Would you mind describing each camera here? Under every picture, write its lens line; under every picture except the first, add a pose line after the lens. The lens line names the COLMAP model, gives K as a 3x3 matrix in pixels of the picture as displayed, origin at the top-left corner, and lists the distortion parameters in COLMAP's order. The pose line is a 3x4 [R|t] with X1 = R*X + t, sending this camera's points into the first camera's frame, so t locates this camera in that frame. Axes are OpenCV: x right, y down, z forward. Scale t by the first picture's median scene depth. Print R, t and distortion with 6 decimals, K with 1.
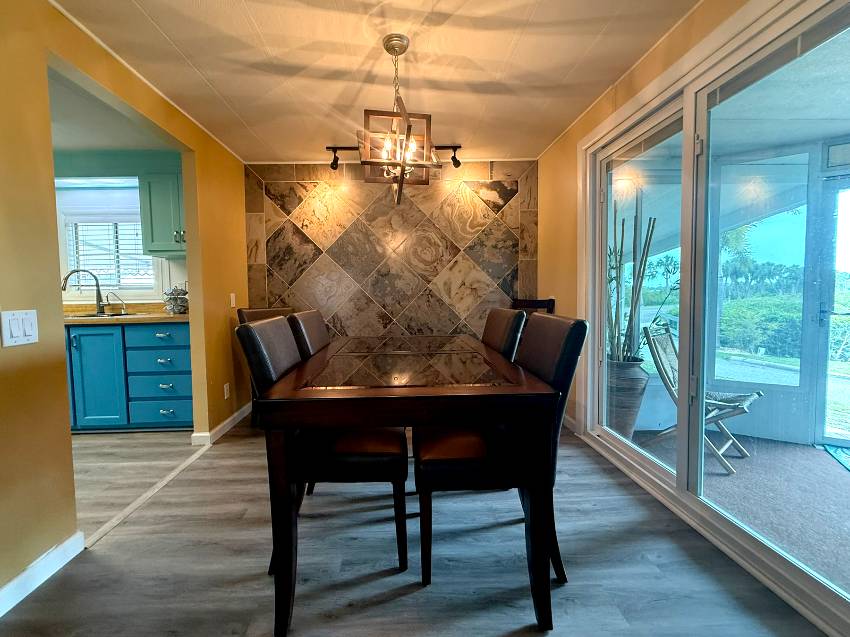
lens RADIAL K [[357.0, 0, 406.6], [0, 357.0, 310.2], [0, 0, 1]] dist [-0.001032, 0.000014]
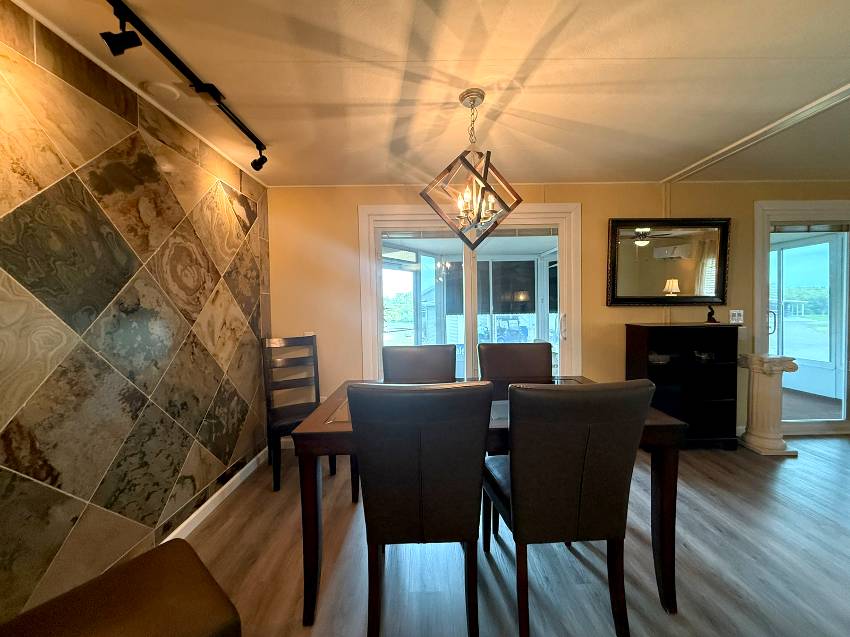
lens RADIAL K [[345.2, 0, 423.6], [0, 345.2, 315.6], [0, 0, 1]] dist [-0.001091, -0.000184]
pose [[0.020595, -0.013768, 0.999693, -0.525021], [0.061791, 0.998011, 0.012471, -0.073631], [-0.997877, 0.061515, 0.021405, 0.590220]]
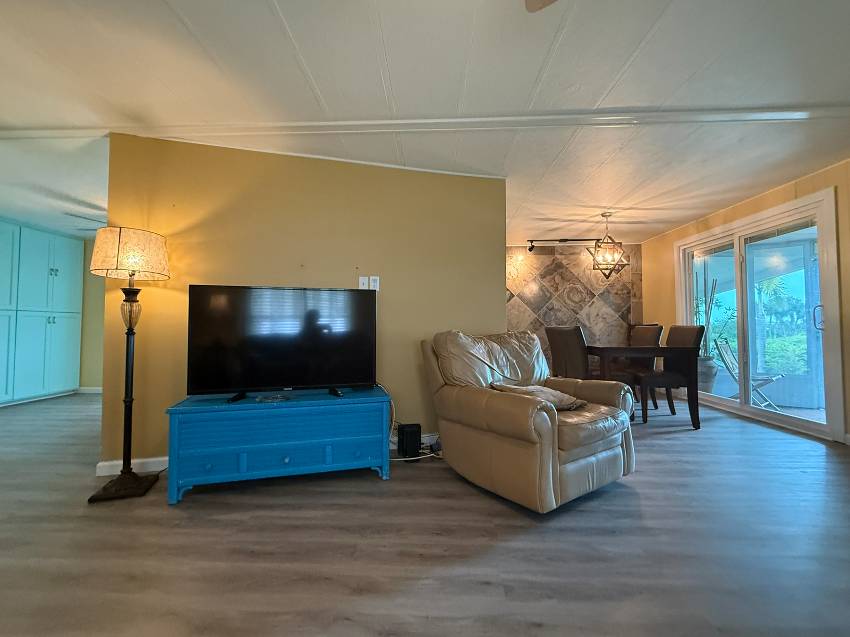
lens RADIAL K [[345.2, 0, 423.6], [0, 345.2, 315.6], [0, 0, 1]] dist [-0.001091, -0.000184]
pose [[0.998086, 0.013849, -0.060274, -0.571027], [-0.018641, 0.996646, -0.079687, 0.075181], [0.058969, 0.080658, 0.994996, -0.684268]]
